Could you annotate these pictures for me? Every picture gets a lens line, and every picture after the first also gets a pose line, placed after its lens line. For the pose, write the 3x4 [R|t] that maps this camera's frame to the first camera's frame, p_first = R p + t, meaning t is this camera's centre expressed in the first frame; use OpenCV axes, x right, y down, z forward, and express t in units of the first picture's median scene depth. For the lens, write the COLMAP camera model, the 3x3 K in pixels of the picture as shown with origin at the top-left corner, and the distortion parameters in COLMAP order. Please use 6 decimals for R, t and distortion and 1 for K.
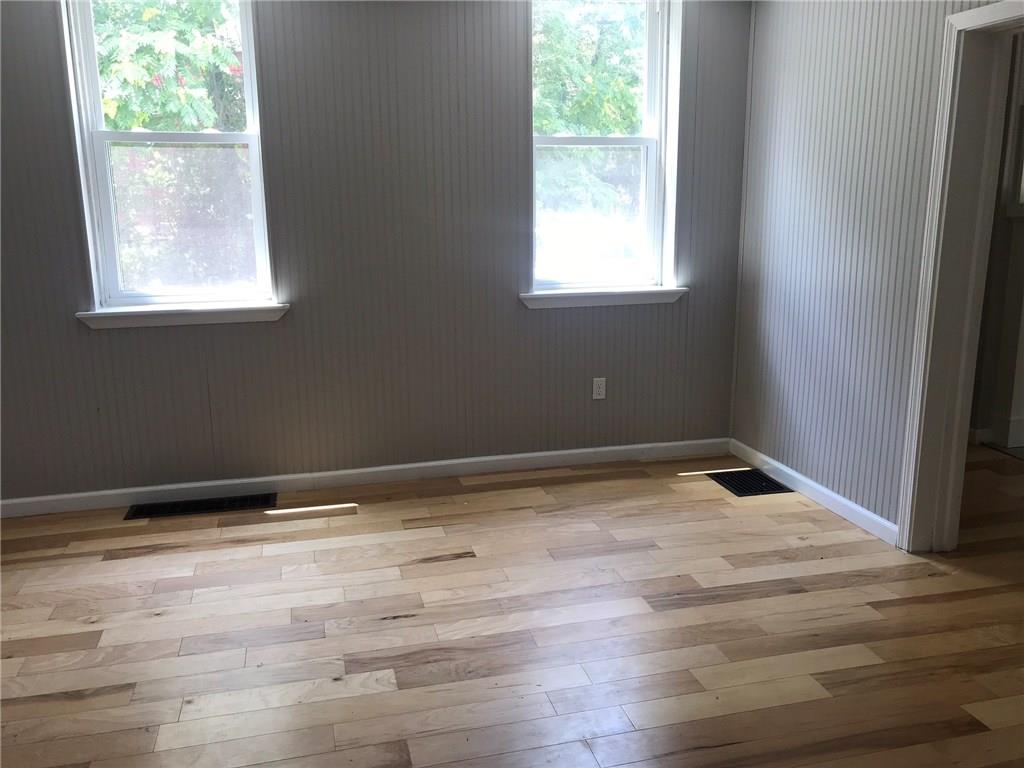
lens RADIAL K [[846.8, 0, 507.7], [0, 846.8, 383.3], [0, 0, 1]] dist [0.043128, 0.001761]
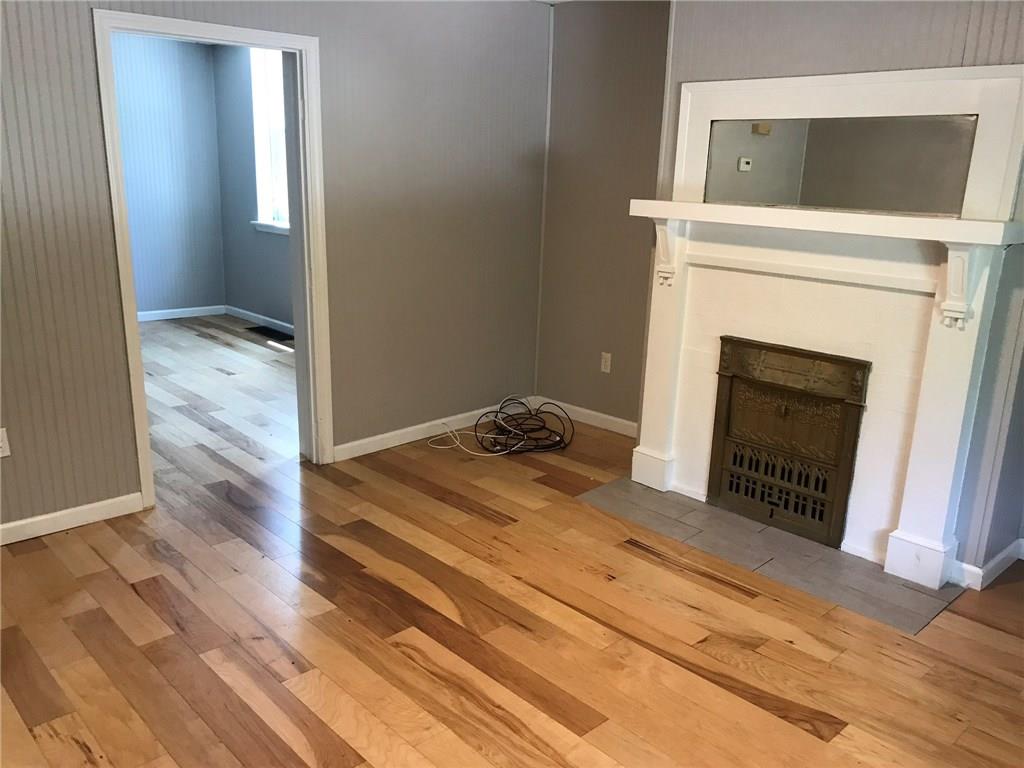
lens RADIAL K [[846.8, 0, 507.7], [0, 846.8, 383.3], [0, 0, 1]] dist [0.043128, 0.001761]
pose [[0.476876, 0.247259, -0.843476, 1.548736], [-0.215991, 0.963159, 0.160228, -0.166112], [0.852019, 0.105774, 0.512713, 0.542301]]
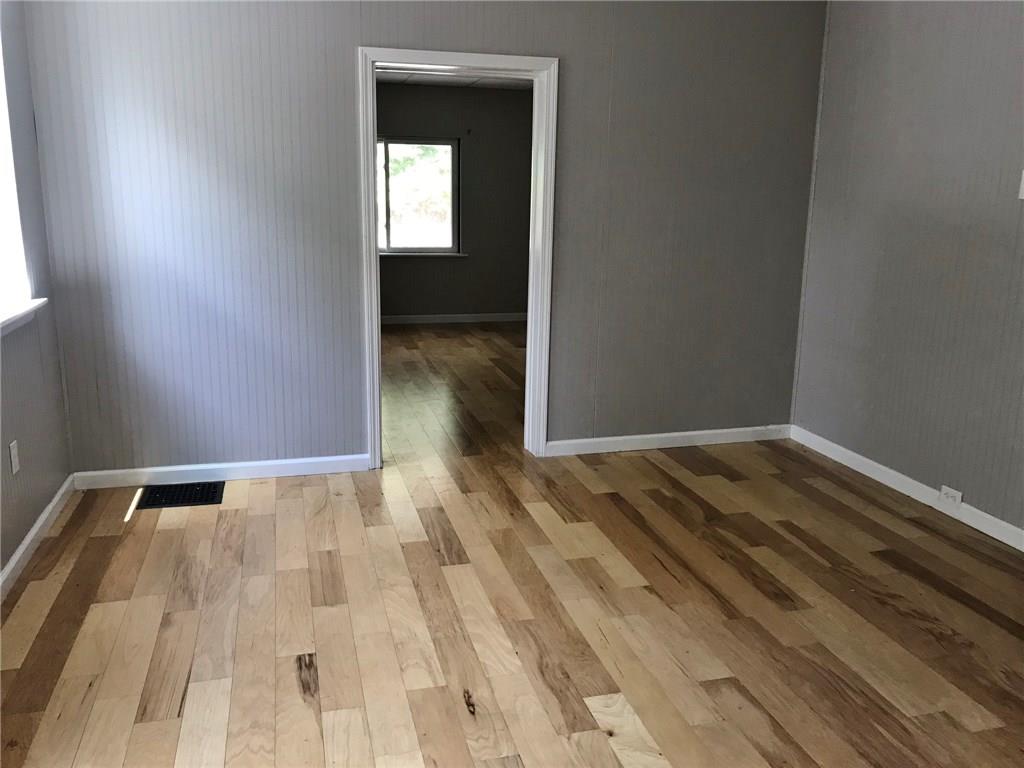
lens RADIAL K [[844.6, 0, 506.9], [0, 844.6, 378.9], [0, 0, 1]] dist [0.061587, -0.066165]
pose [[-0.014508, -0.218862, 0.975648, -0.678117], [0.197411, 0.955918, 0.217371, -0.154044], [-0.980213, 0.195757, 0.029338, 0.689269]]
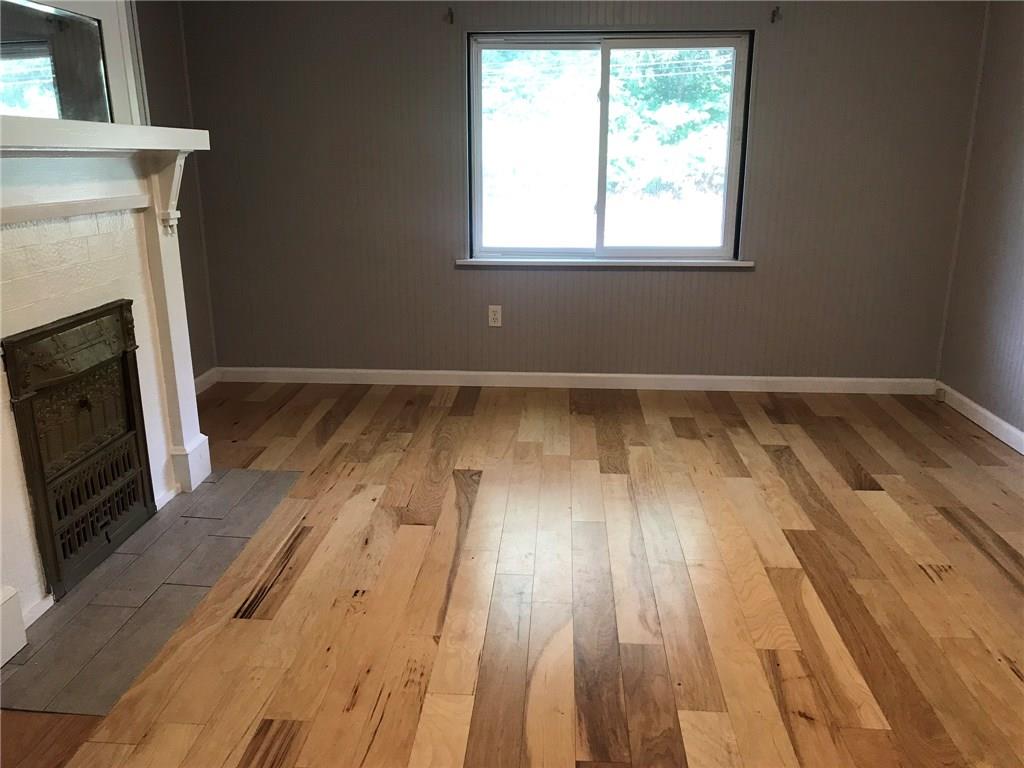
lens RADIAL K [[846.8, 0, 507.7], [0, 846.8, 383.3], [0, 0, 1]] dist [0.043128, 0.001761]
pose [[0.309431, -0.241270, 0.919805, 0.372242], [0.199497, 0.962222, 0.185284, -0.127876], [-0.929760, 0.126166, 0.345874, 0.721459]]
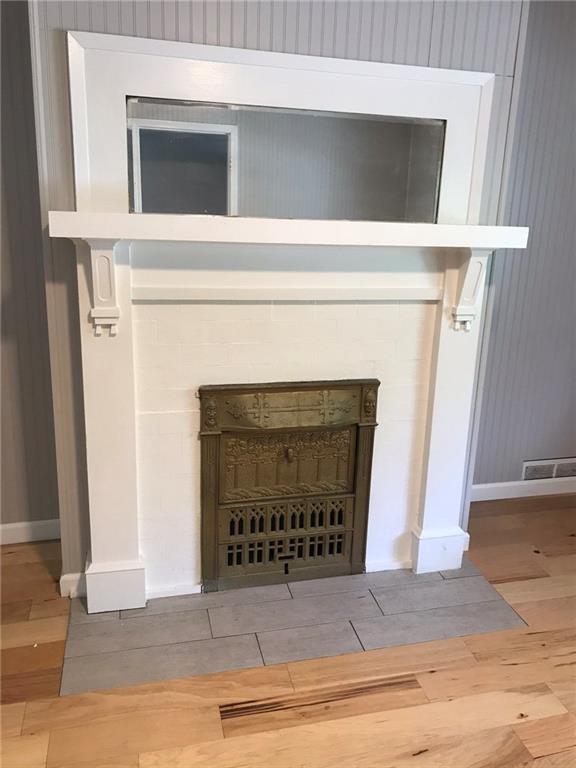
lens RADIAL K [[633.5, 0, 287.6], [0, 633.5, 379.0], [0, 0, 1]] dist [0.061587, -0.066165]
pose [[0.999000, 0.043655, 0.009705, 0.897090], [-0.044115, 0.997579, 0.053756, -0.156865], [-0.007334, -0.054130, 0.998507, 0.684771]]
